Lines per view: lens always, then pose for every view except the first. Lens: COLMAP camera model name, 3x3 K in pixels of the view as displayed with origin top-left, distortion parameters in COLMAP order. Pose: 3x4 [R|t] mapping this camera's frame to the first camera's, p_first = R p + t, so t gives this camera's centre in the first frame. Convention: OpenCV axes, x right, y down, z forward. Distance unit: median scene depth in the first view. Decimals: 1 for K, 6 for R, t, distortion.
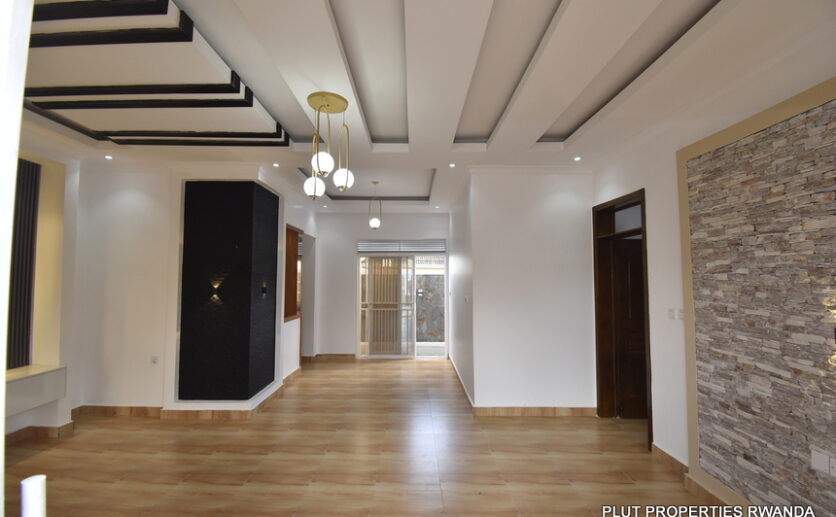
lens RADIAL K [[370.7, 0, 418.0], [0, 370.7, 258.5], [0, 0, 1]] dist [0.023430, -0.026142]
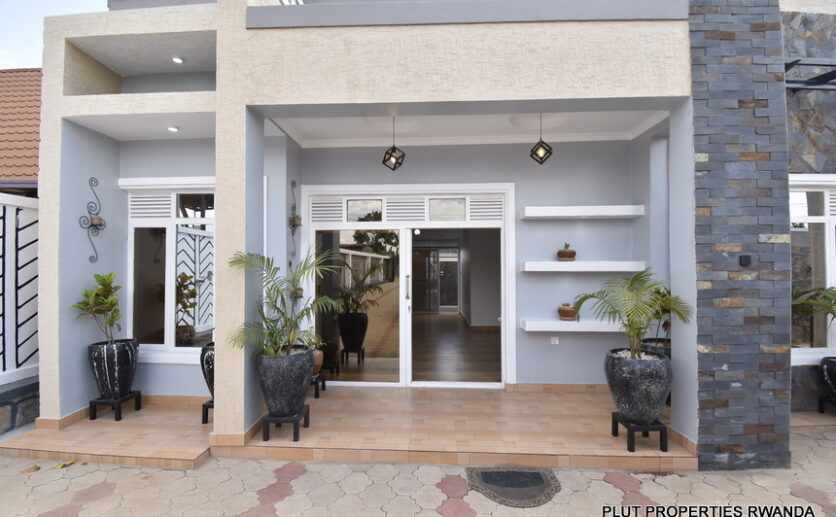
lens RADIAL K [[370.7, 0, 418.0], [0, 370.7, 258.5], [0, 0, 1]] dist [0.023430, -0.026142]
pose [[0.998801, -0.007176, -0.048420, -0.025249], [0.008822, 0.999387, 0.033875, -0.028305], [0.048147, -0.034262, 0.998252, -0.740188]]
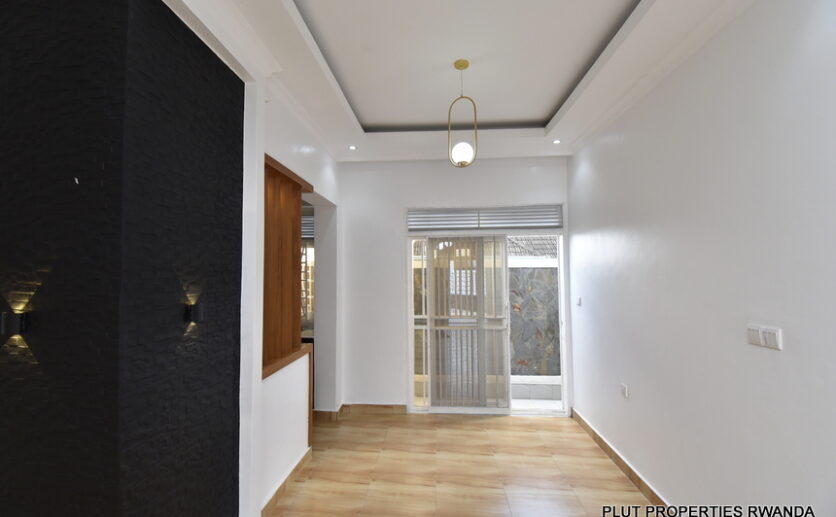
lens RADIAL K [[370.7, 0, 418.0], [0, 370.7, 258.5], [0, 0, 1]] dist [0.023430, -0.026142]
pose [[0.997600, -0.013561, -0.067901, -0.125797], [0.014478, 0.999810, 0.013039, 0.023088], [0.067711, -0.013991, 0.997607, 0.490678]]
